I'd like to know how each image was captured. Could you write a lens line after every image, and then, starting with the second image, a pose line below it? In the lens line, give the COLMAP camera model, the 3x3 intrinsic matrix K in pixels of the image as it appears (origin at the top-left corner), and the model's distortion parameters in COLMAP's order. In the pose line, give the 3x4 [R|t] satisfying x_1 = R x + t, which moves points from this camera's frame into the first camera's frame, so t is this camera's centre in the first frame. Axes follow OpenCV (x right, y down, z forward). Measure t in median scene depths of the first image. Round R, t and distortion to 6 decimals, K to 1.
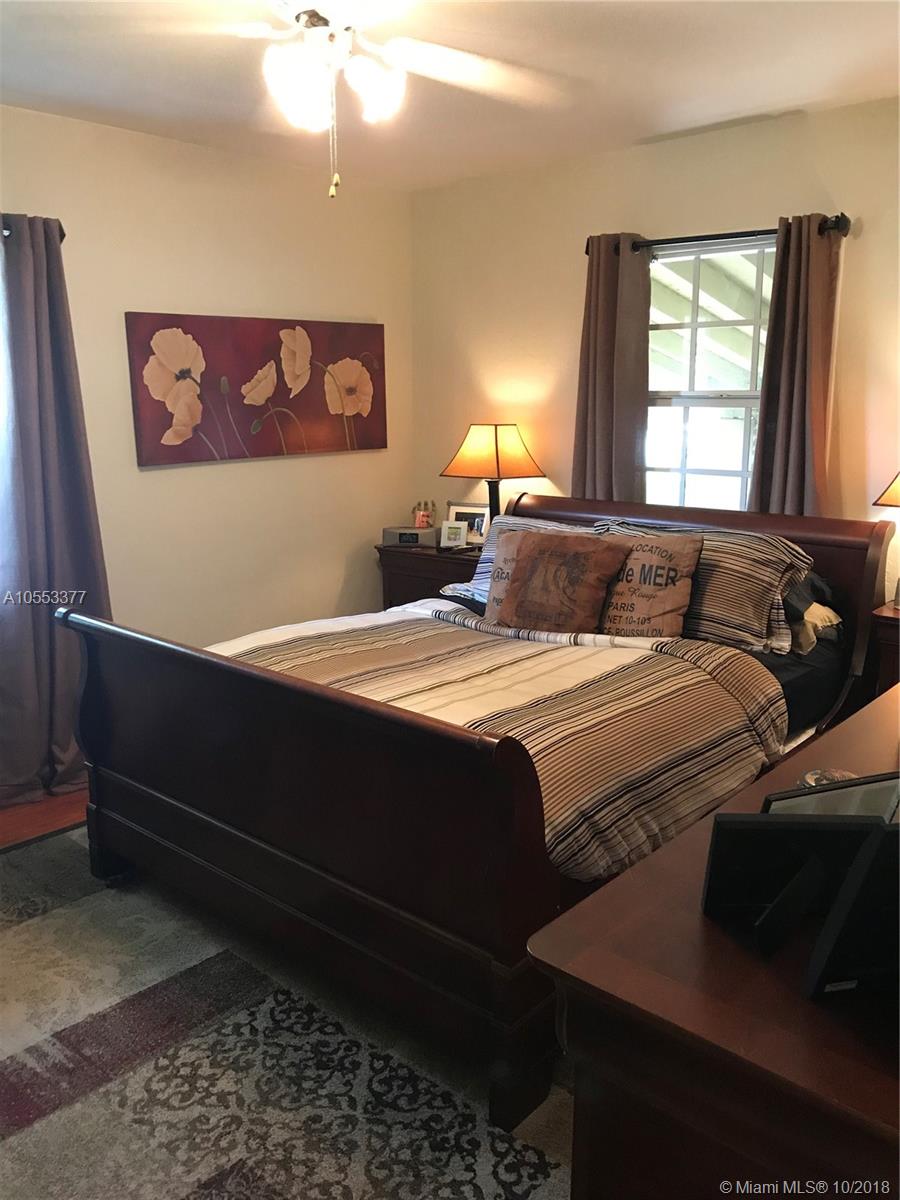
lens RADIAL K [[1011.1, 0, 443.4], [0, 1011.1, 595.4], [0, 0, 1]] dist [0.014699, 0.002462]
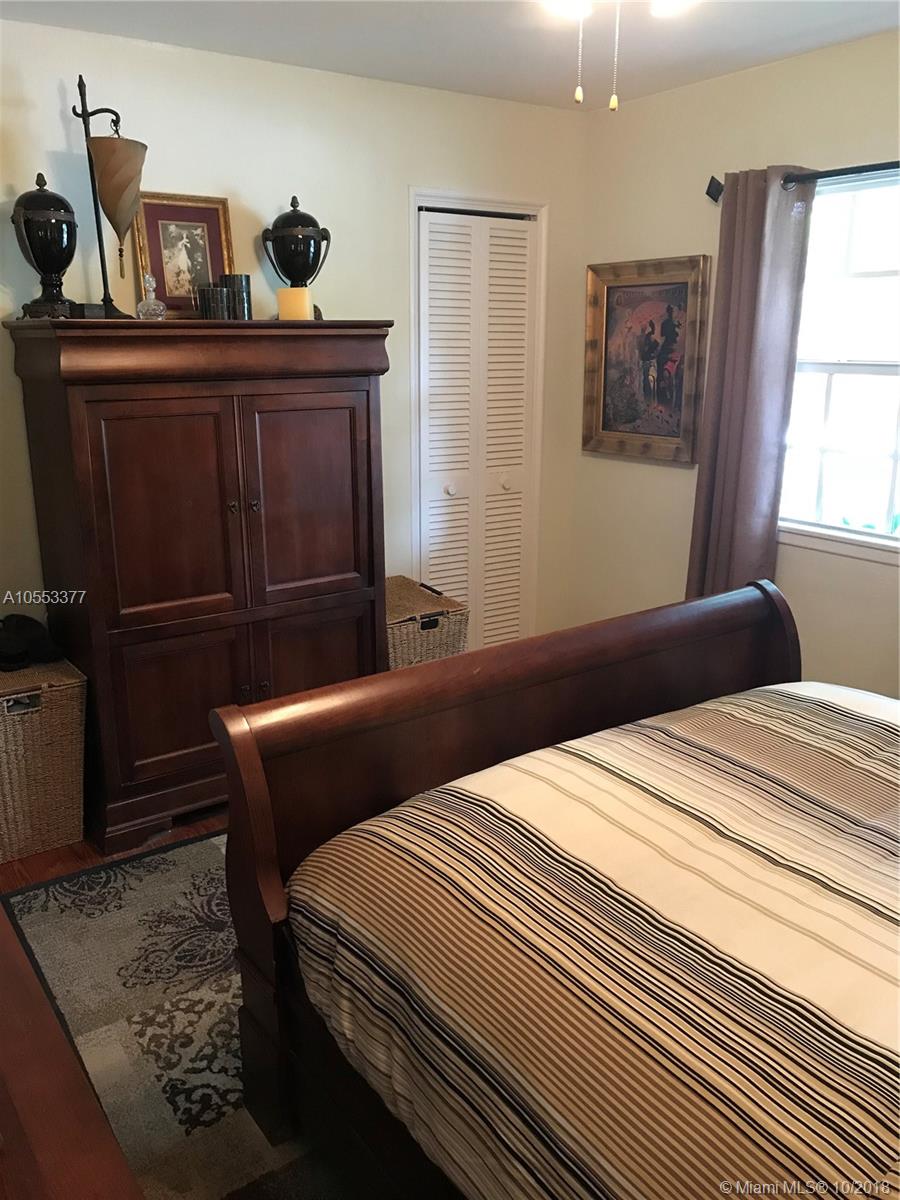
lens RADIAL K [[983.2, 0, 453.9], [0, 983.2, 601.7], [0, 0, 1]] dist [0.018022, -0.002624]
pose [[-0.232207, 0.259871, -0.937308, 0.524979], [-0.201383, 0.929923, 0.307713, -0.180541], [0.951591, 0.260211, -0.163602, 0.800454]]
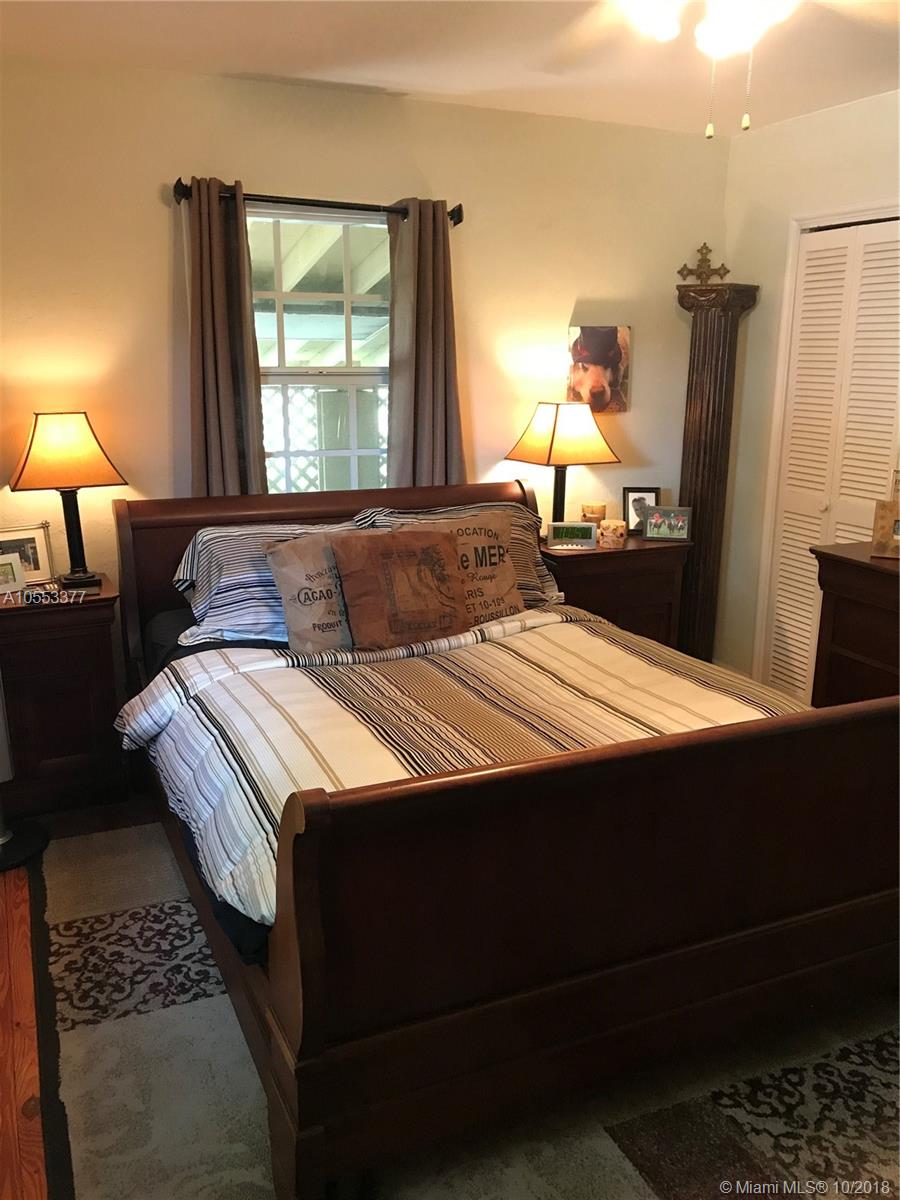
lens RADIAL K [[983.2, 0, 453.9], [0, 983.2, 601.7], [0, 0, 1]] dist [0.018022, -0.002624]
pose [[0.401431, -0.219211, 0.889269, -0.680697], [0.175997, 0.971303, 0.159985, -0.137482], [-0.898820, 0.092286, 0.428492, 0.617094]]
